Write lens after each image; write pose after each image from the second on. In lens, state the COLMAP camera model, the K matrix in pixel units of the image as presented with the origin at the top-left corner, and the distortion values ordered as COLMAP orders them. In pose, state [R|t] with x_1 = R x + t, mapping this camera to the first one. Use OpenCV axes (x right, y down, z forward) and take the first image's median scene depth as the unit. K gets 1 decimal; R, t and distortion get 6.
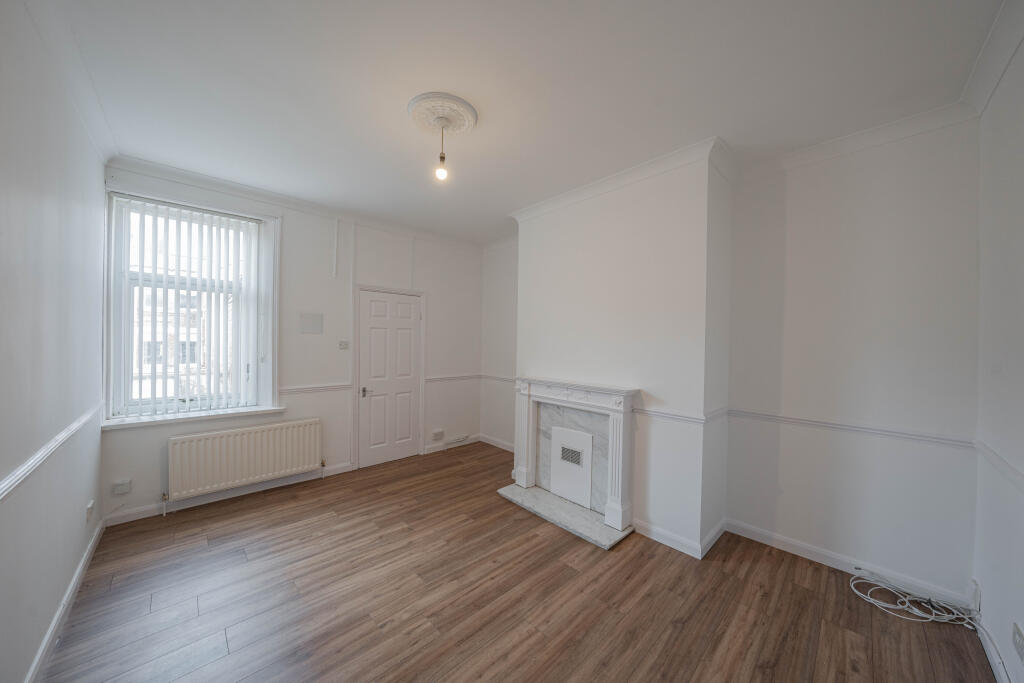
lens RADIAL K [[350.9, 0, 512.0], [0, 350.9, 341.5], [0, 0, 1]] dist [-0.032371, 0.005357]
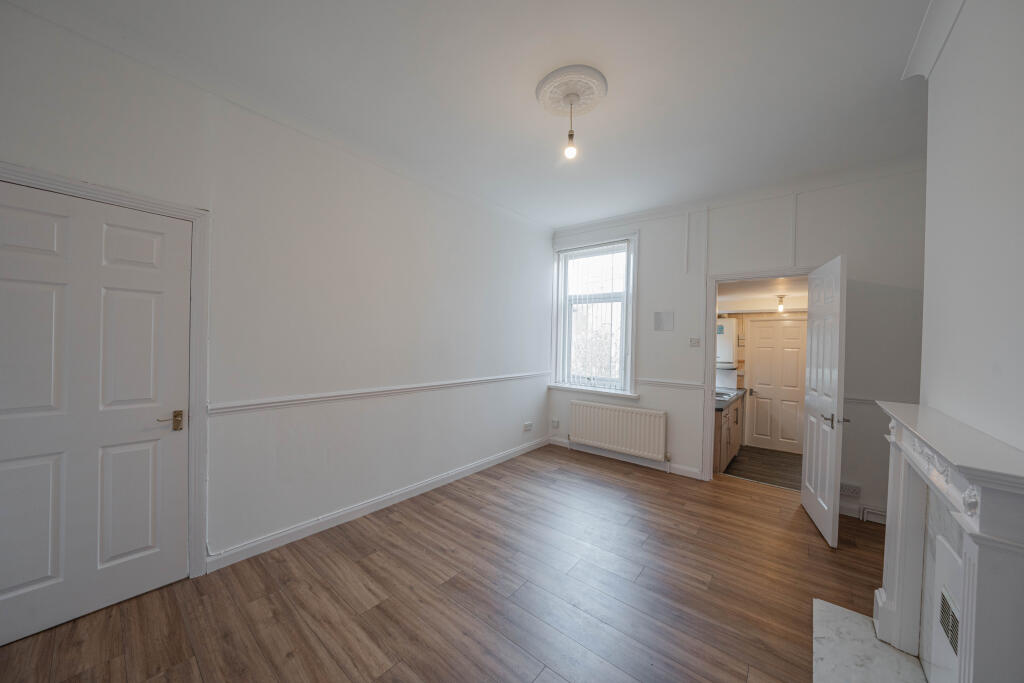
lens RADIAL K [[350.9, 0, 512.0], [0, 350.9, 341.5], [0, 0, 1]] dist [-0.032371, 0.005357]
pose [[0.111302, -0.010004, -0.993736, 0.496682], [-0.027623, 0.999532, -0.013156, 0.043369], [0.993403, 0.028914, 0.110973, 0.503402]]
